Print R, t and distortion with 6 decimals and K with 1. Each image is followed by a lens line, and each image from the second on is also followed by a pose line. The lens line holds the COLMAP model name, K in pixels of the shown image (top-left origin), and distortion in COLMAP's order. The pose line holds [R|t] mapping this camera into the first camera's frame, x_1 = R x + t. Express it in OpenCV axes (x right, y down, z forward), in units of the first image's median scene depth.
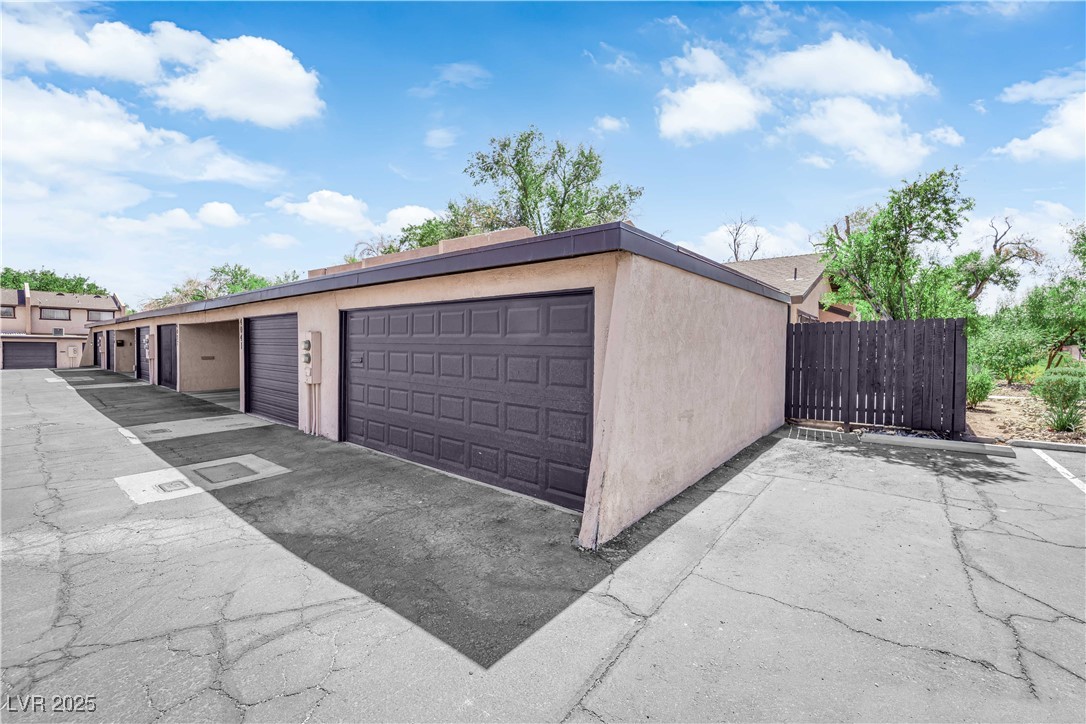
lens RADIAL K [[441.9, 0, 547.1], [0, 441.9, 362.4], [0, 0, 1]] dist [-0.016829, -0.000768]
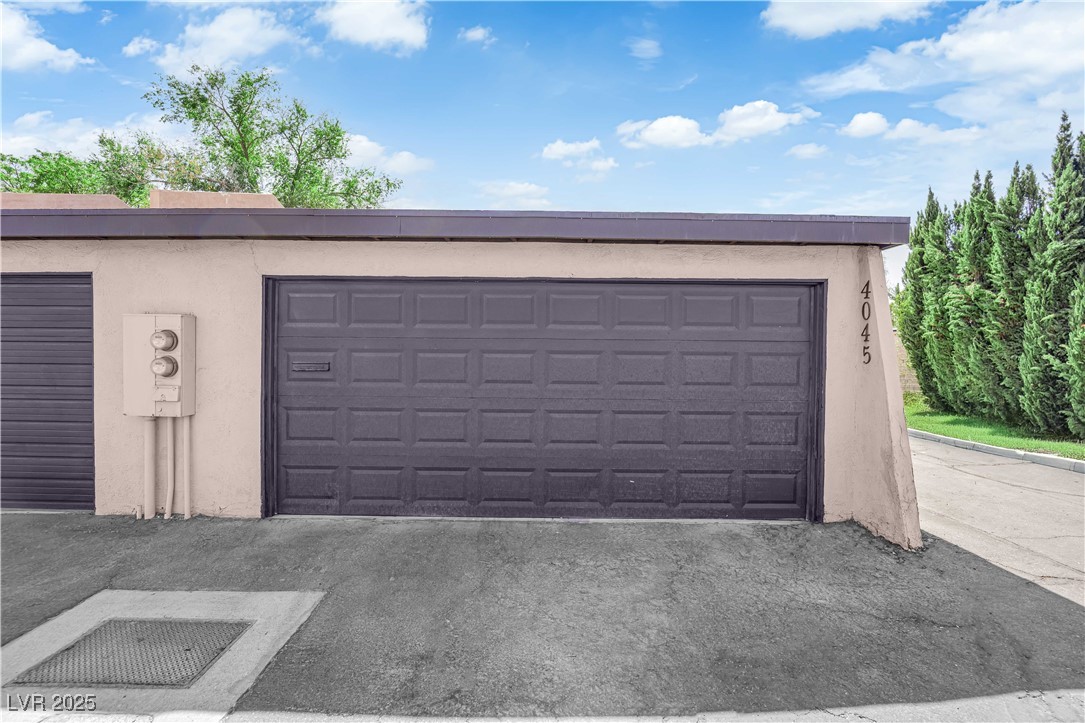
lens RADIAL K [[443.9, 0, 542.5], [0, 443.9, 361.5], [0, 0, 1]] dist [-0.017114, -0.000345]
pose [[0.778878, -0.014871, 0.626999, -0.732742], [0.024258, 0.999685, -0.006424, -0.001018], [-0.626706, 0.020213, 0.778993, 0.483947]]
